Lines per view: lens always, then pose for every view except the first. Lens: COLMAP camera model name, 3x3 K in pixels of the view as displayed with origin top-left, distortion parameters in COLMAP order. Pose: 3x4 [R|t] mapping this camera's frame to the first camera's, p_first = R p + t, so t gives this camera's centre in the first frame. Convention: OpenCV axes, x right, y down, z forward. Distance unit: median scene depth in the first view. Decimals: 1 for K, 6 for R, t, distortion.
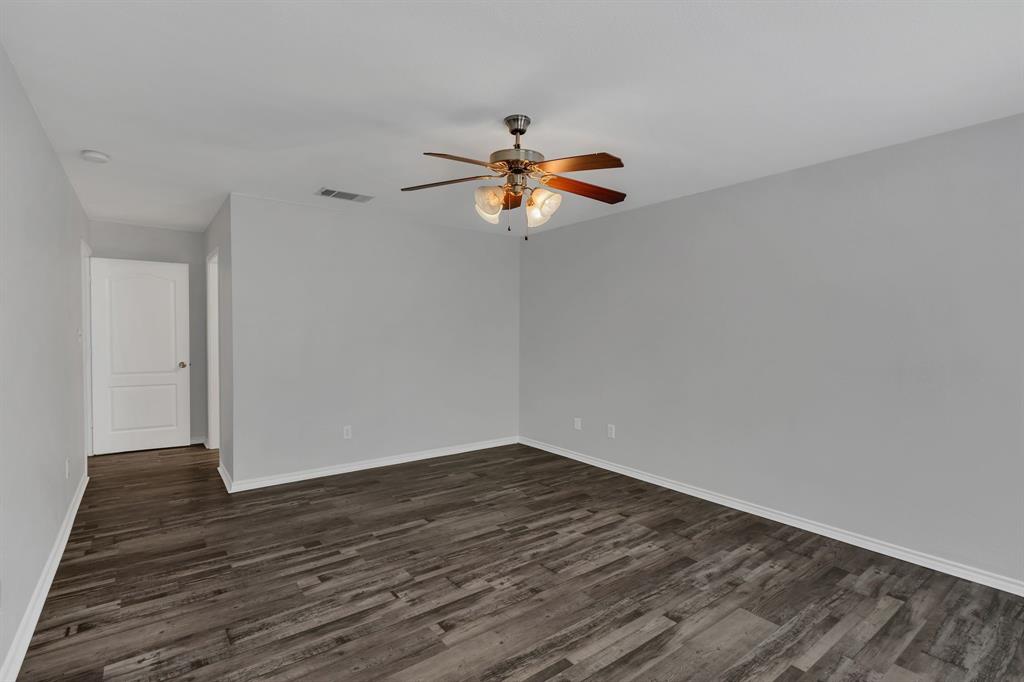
lens RADIAL K [[462.4, 0, 505.4], [0, 462.4, 337.0], [0, 0, 1]] dist [-0.007309, 0.001632]
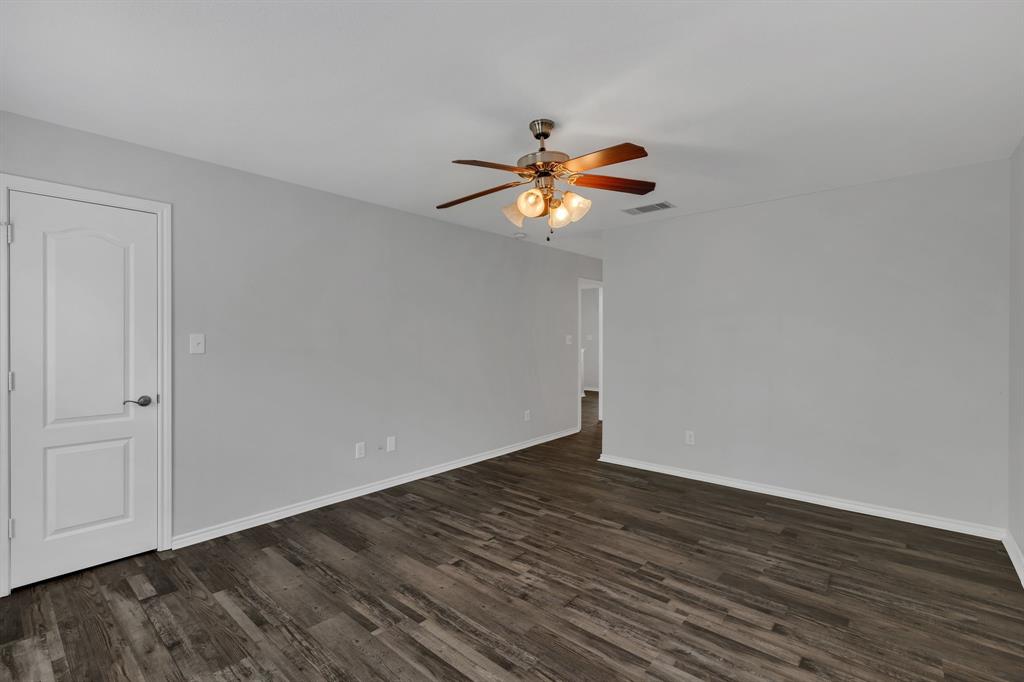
lens RADIAL K [[462.4, 0, 505.0], [0, 462.4, 340.9], [0, 0, 1]] dist [-0.007309, 0.001632]
pose [[0.217373, 0.005160, -0.976075, 0.868946], [-0.011017, 0.999935, 0.002832, -0.004762], [0.976026, 0.010138, 0.217416, 0.623720]]
